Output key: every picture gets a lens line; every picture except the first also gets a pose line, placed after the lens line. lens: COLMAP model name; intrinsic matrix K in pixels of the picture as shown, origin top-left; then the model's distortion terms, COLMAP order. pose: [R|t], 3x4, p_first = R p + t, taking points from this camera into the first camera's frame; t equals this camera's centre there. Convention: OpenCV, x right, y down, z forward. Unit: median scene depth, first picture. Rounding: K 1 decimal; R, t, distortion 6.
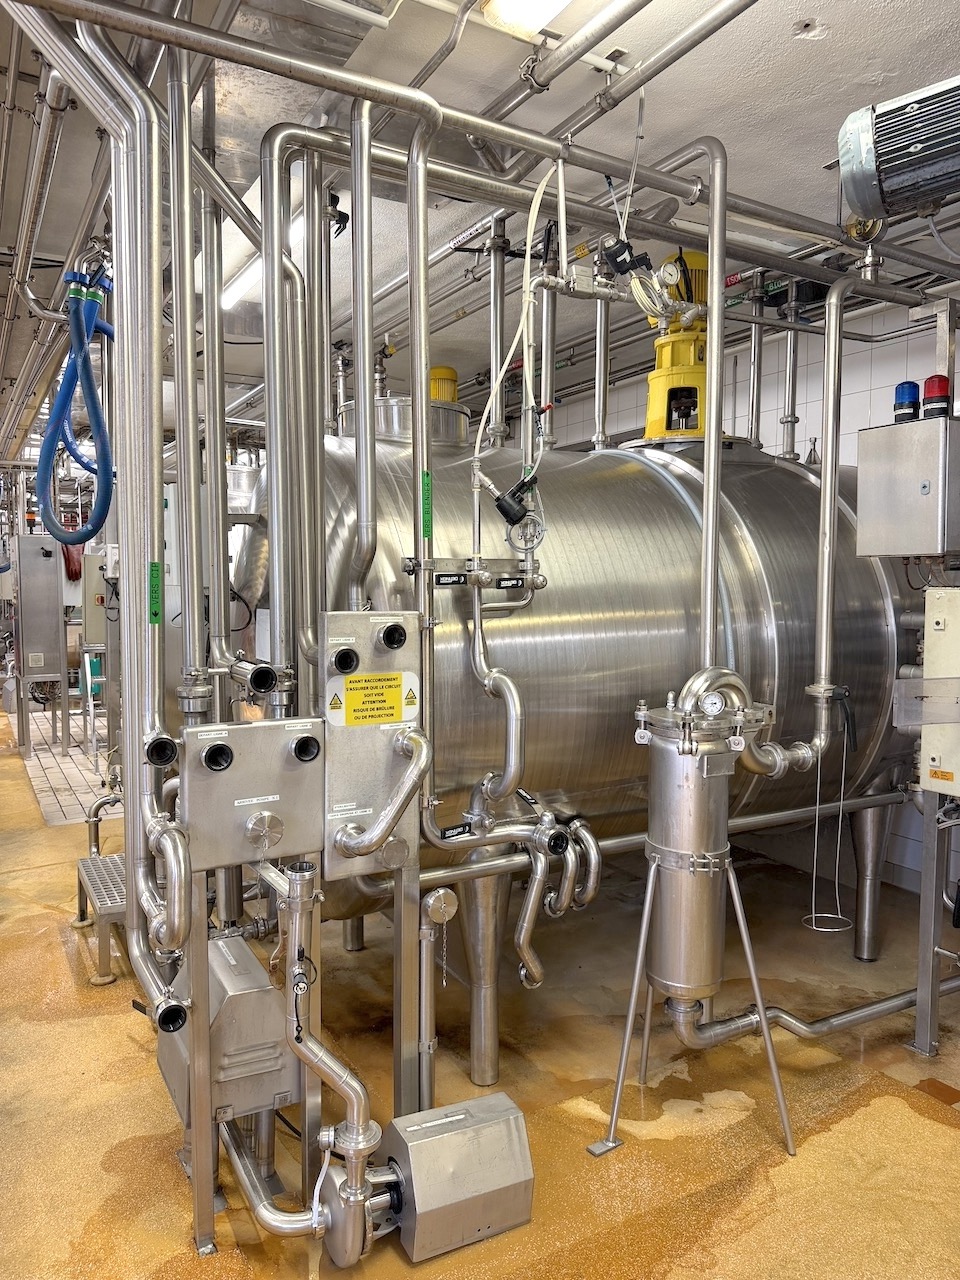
lens RADIAL K [[903.3, 0, 480.0], [0, 903.3, 640.0], [0, 0, 1]] dist [0.071751, -0.089774]
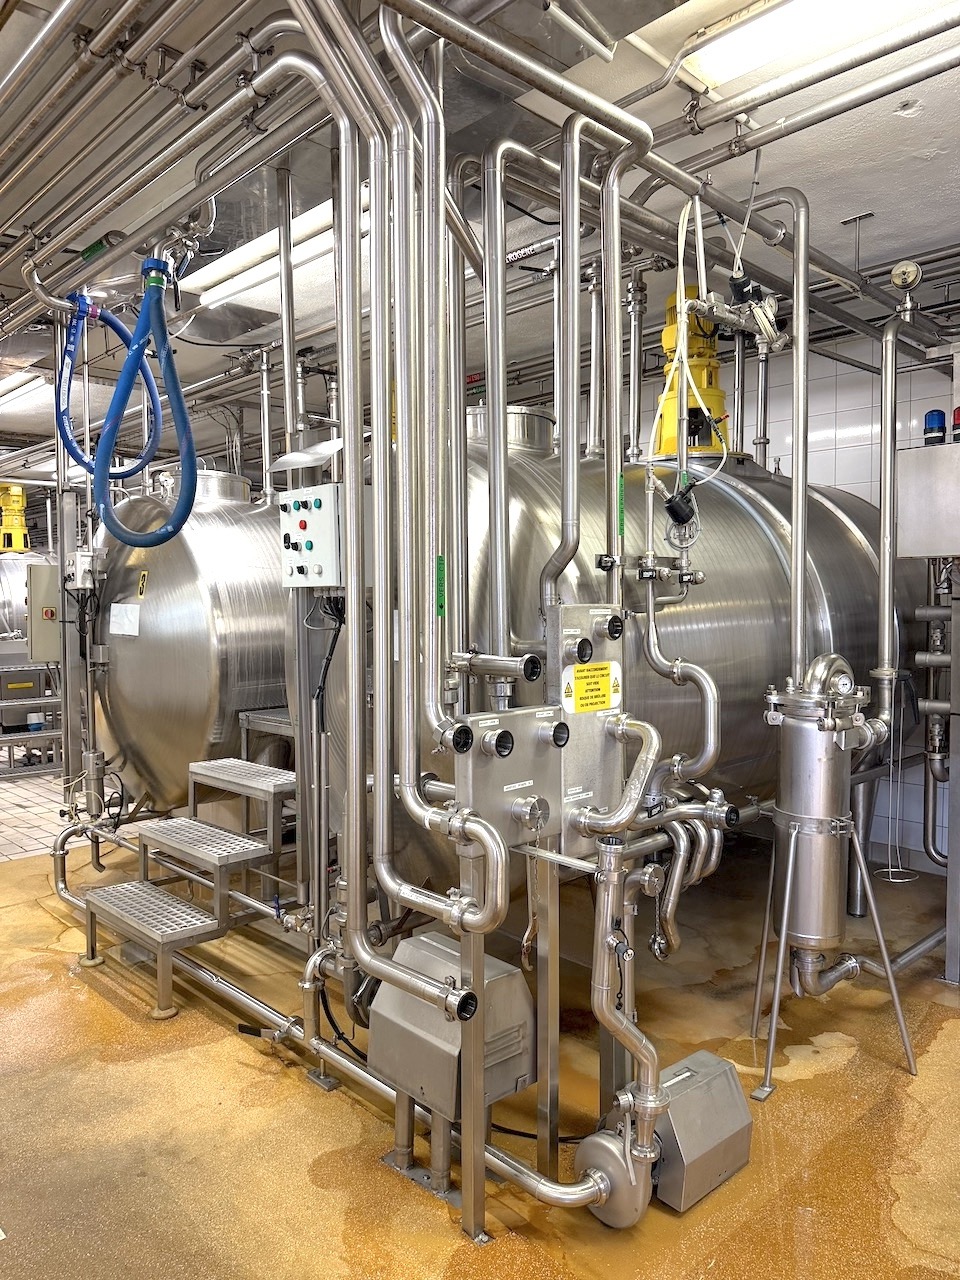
lens RADIAL K [[903.3, 0, 480.0], [0, 903.3, 640.0], [0, 0, 1]] dist [0.071751, -0.089774]
pose [[0.968432, -0.021372, 0.248360, -0.448203], [0.026825, 0.999467, -0.018591, 0.023319], [-0.247830, 0.024666, 0.968489, 0.009264]]
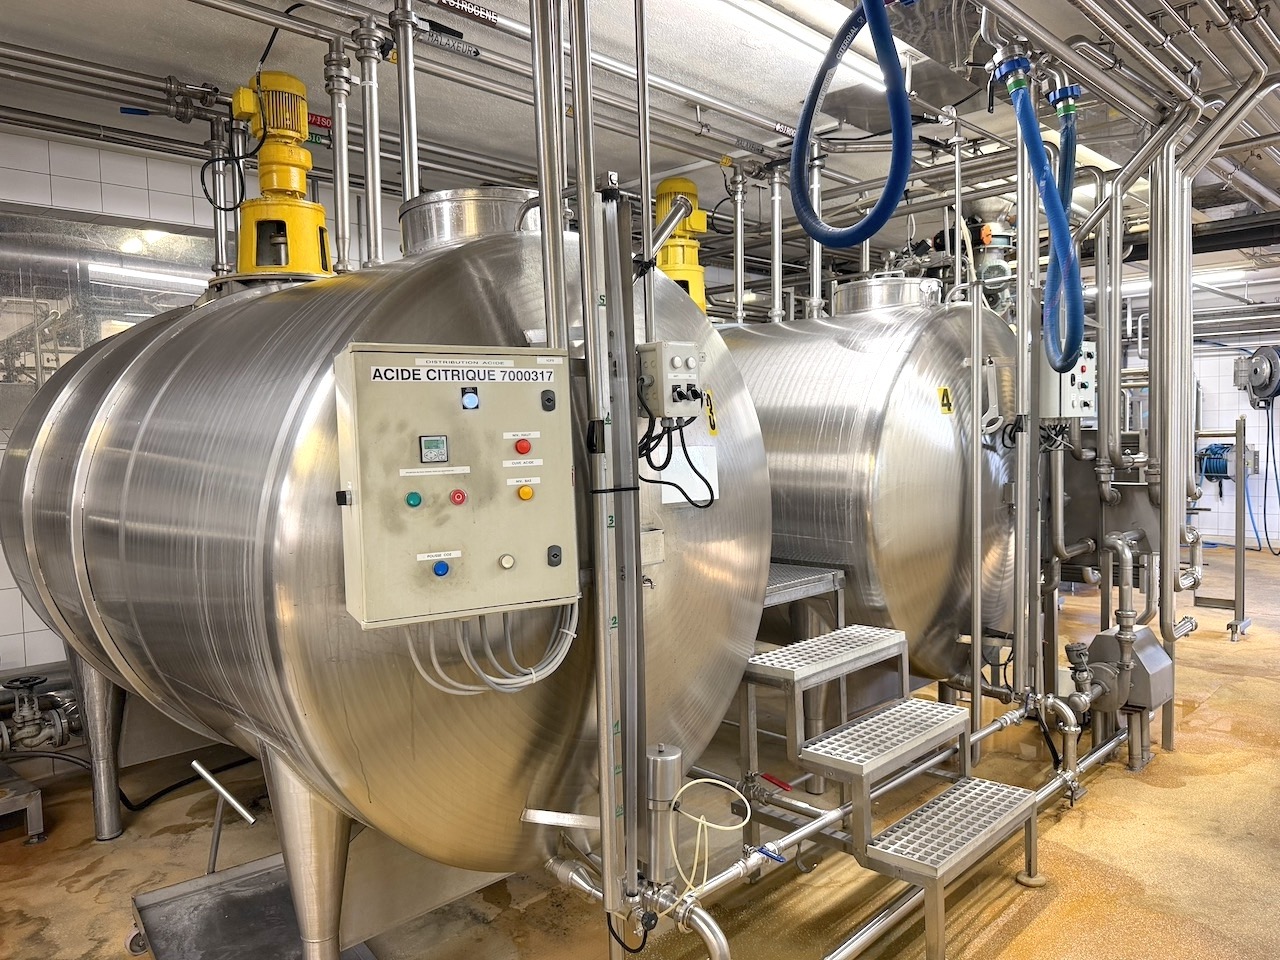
lens RADIAL K [[903.3, 0, 640.0], [0, 903.3, 480.0], [0, 0, 1]] dist [0.071751, -0.089774]
pose [[-0.276774, -0.044405, 0.959909, -1.543461], [0.090088, 0.993333, 0.071926, -0.127601], [-0.956703, 0.106383, -0.270928, 2.137642]]
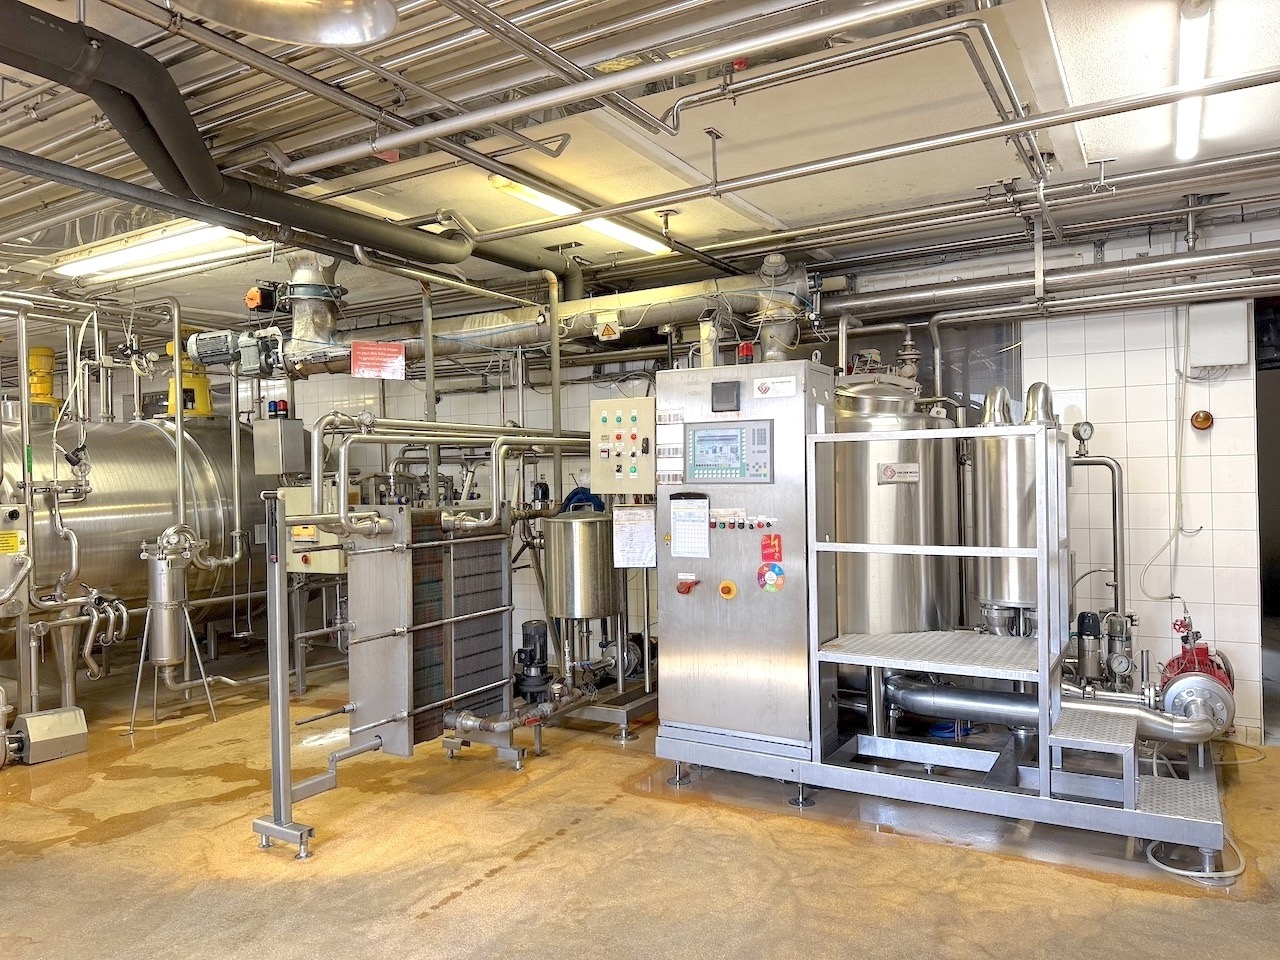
lens RADIAL K [[903.3, 0, 640.0], [0, 903.3, 480.0], [0, 0, 1]] dist [0.071751, -0.089774]
pose [[0.864270, -0.022017, 0.502546, 0.104869], [0.058257, 0.996700, -0.056523, 0.119935], [-0.499643, 0.078128, 0.862701, -1.665284]]
